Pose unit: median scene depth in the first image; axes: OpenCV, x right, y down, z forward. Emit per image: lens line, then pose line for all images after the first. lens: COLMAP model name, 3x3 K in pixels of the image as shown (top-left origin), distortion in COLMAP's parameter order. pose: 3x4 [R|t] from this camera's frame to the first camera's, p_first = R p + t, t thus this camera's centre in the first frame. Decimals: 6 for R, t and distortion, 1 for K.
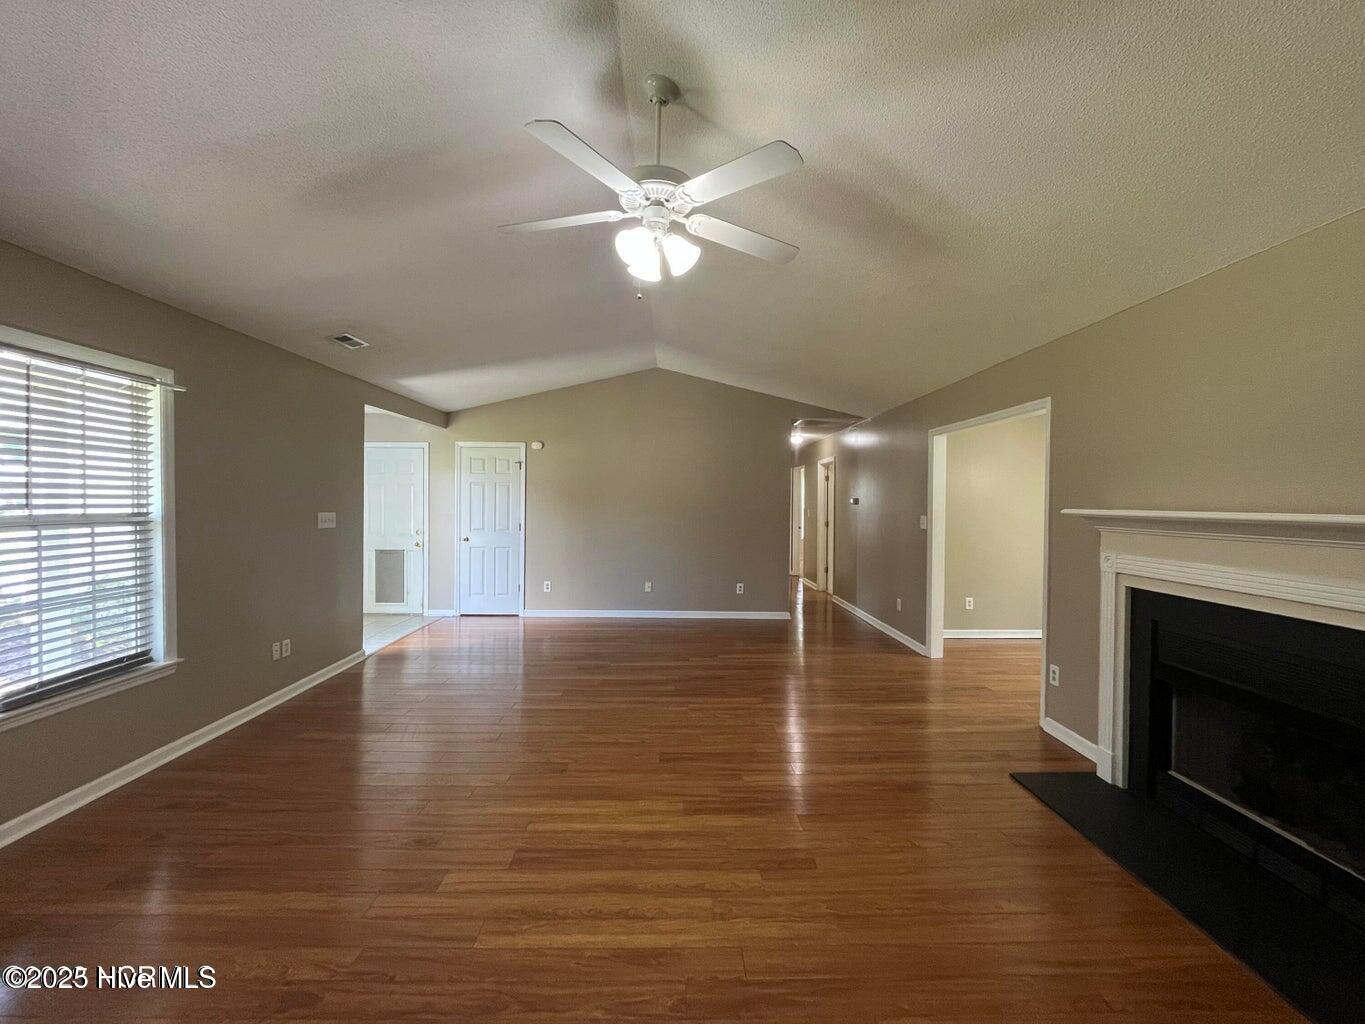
lens RADIAL K [[550.2, 0, 678.0], [0, 550.2, 508.7], [0, 0, 1]] dist [0.009643, -0.000139]
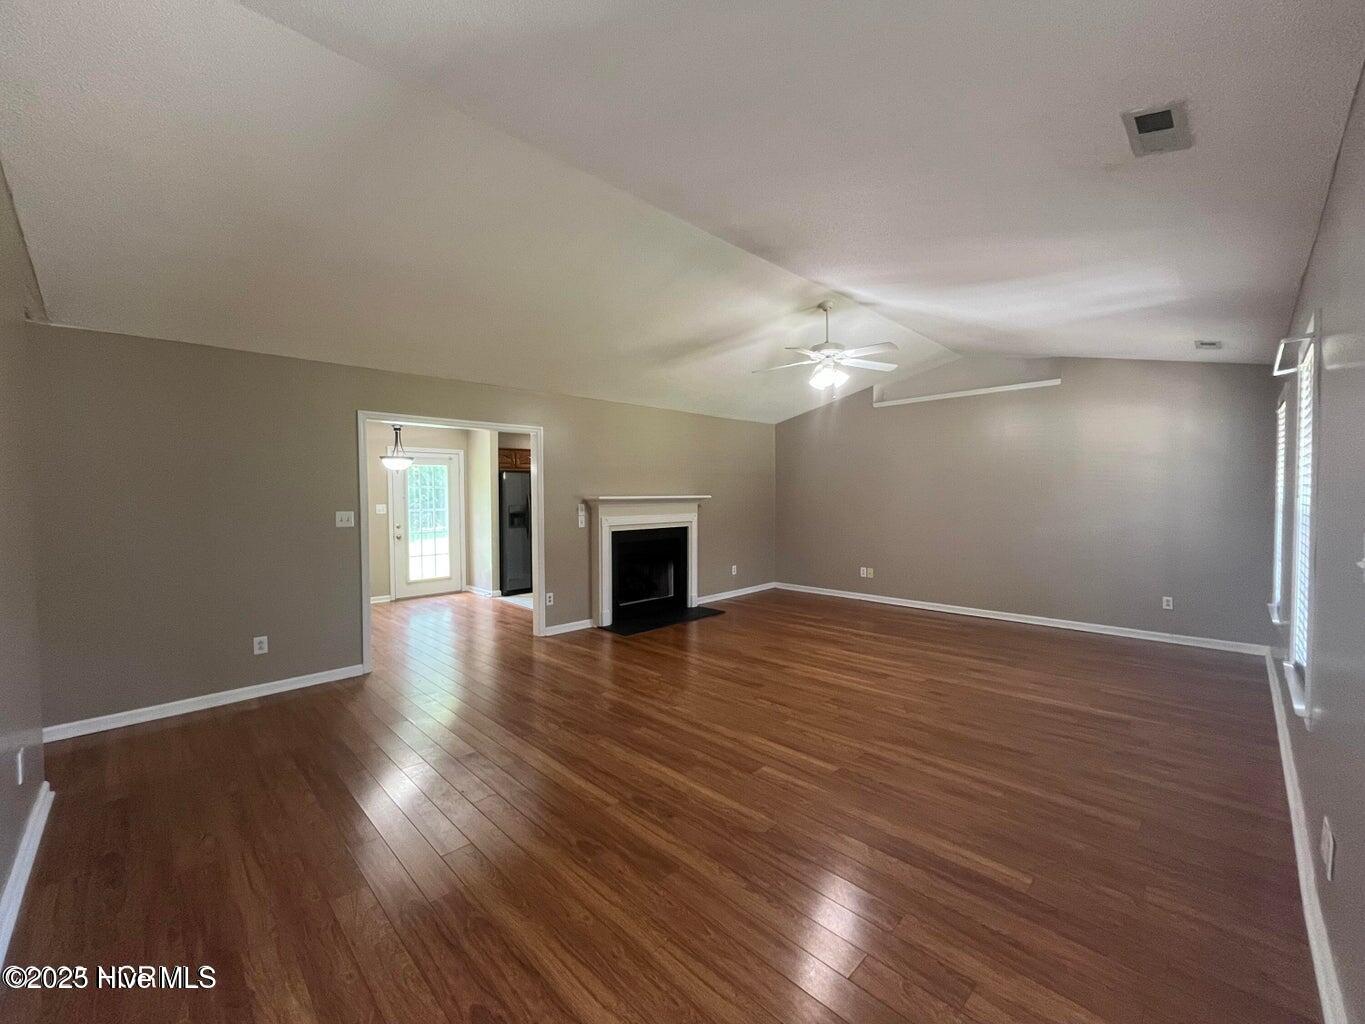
lens RADIAL K [[550.2, 0, 674.9], [0, 550.2, 510.0], [0, 0, 1]] dist [0.009643, -0.000139]
pose [[-0.689727, -0.020112, 0.723791, -0.926126], [0.015314, 0.998985, 0.042352, -0.034160], [-0.723908, 0.040295, -0.688719, 2.258480]]
